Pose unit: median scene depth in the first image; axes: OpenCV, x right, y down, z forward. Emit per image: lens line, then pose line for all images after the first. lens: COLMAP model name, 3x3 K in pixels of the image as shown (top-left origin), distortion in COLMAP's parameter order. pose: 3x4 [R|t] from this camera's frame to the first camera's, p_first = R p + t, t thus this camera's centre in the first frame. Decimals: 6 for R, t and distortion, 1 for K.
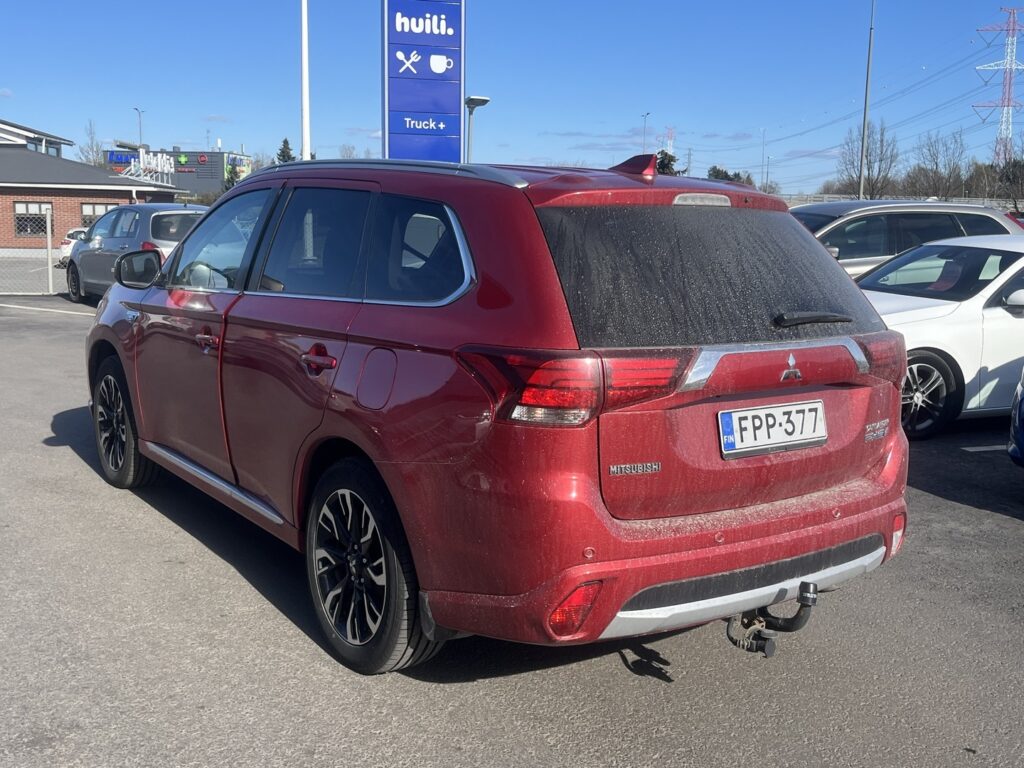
lens RADIAL K [[1051.9, 0, 524.7], [0, 1051.9, 379.2], [0, 0, 1]] dist [0.028228, 0.000000]
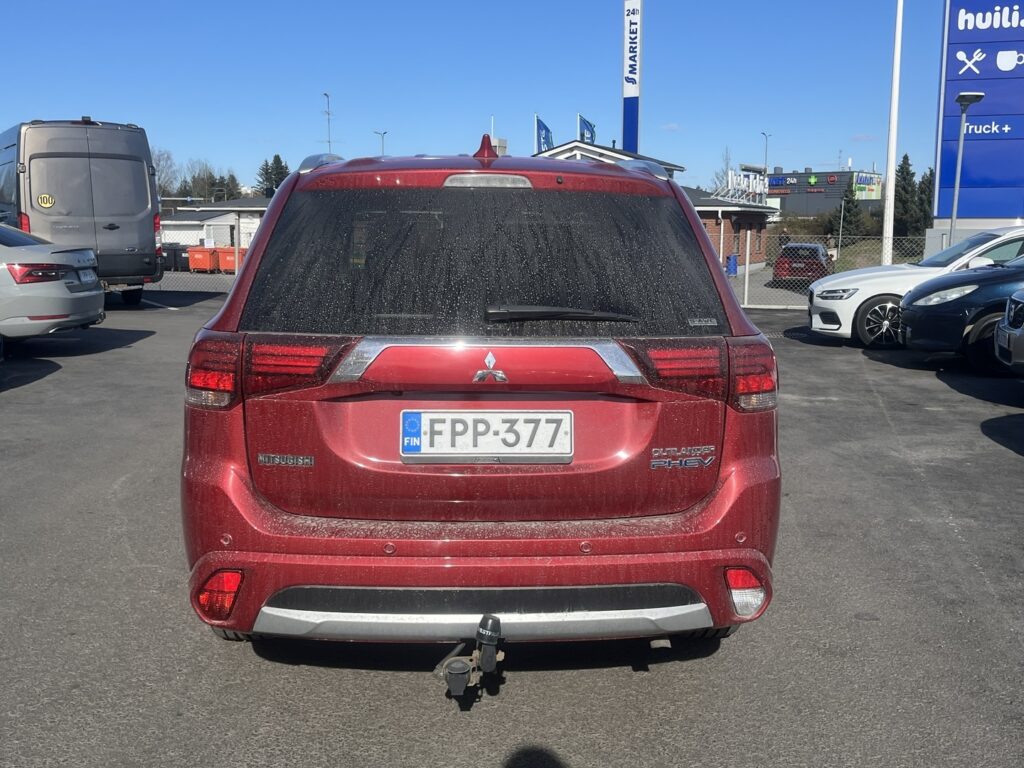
lens RADIAL K [[1051.9, 0, 521.4], [0, 1051.9, 376.4], [0, 0, 1]] dist [0.028228, 0.000000]
pose [[0.850029, 0.060484, -0.523253, 0.707736], [-0.070813, 0.997490, 0.000266, -0.005615], [0.521955, 0.036827, 0.852178, 0.263413]]
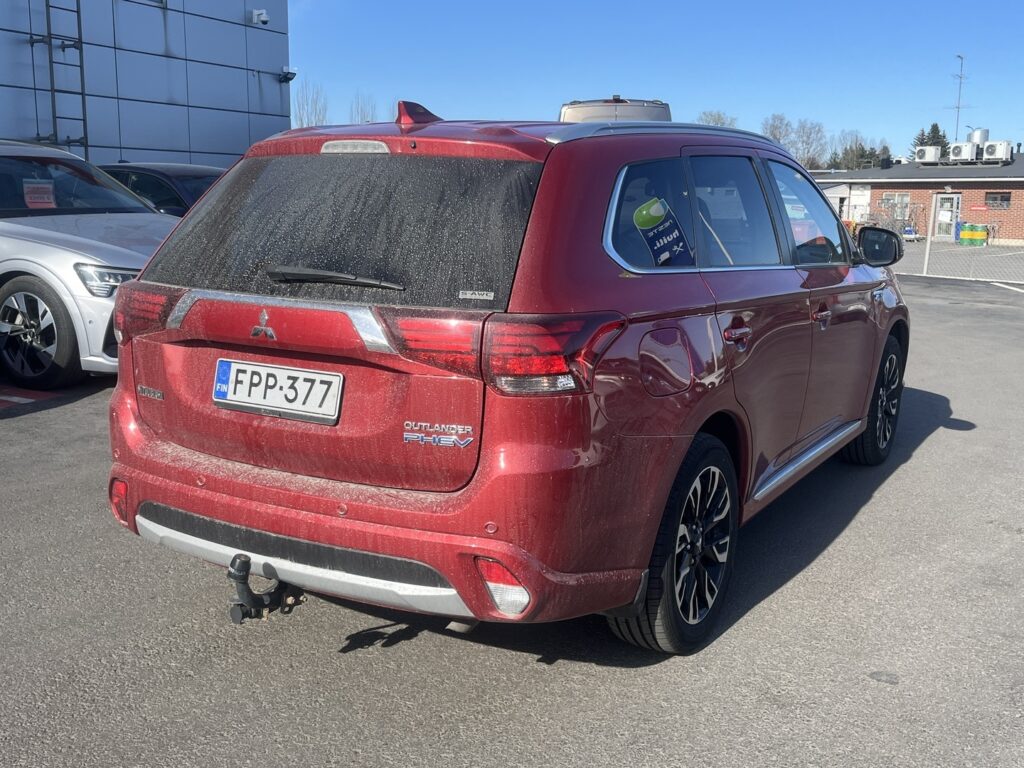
lens RADIAL K [[1051.9, 0, 517.7], [0, 1051.9, 386.7], [0, 0, 1]] dist [0.028228, 0.000000]
pose [[0.431359, 0.150367, -0.889561, 1.139859], [-0.143661, 0.984880, 0.096816, -0.076272], [0.890669, 0.086033, 0.446438, 0.766356]]
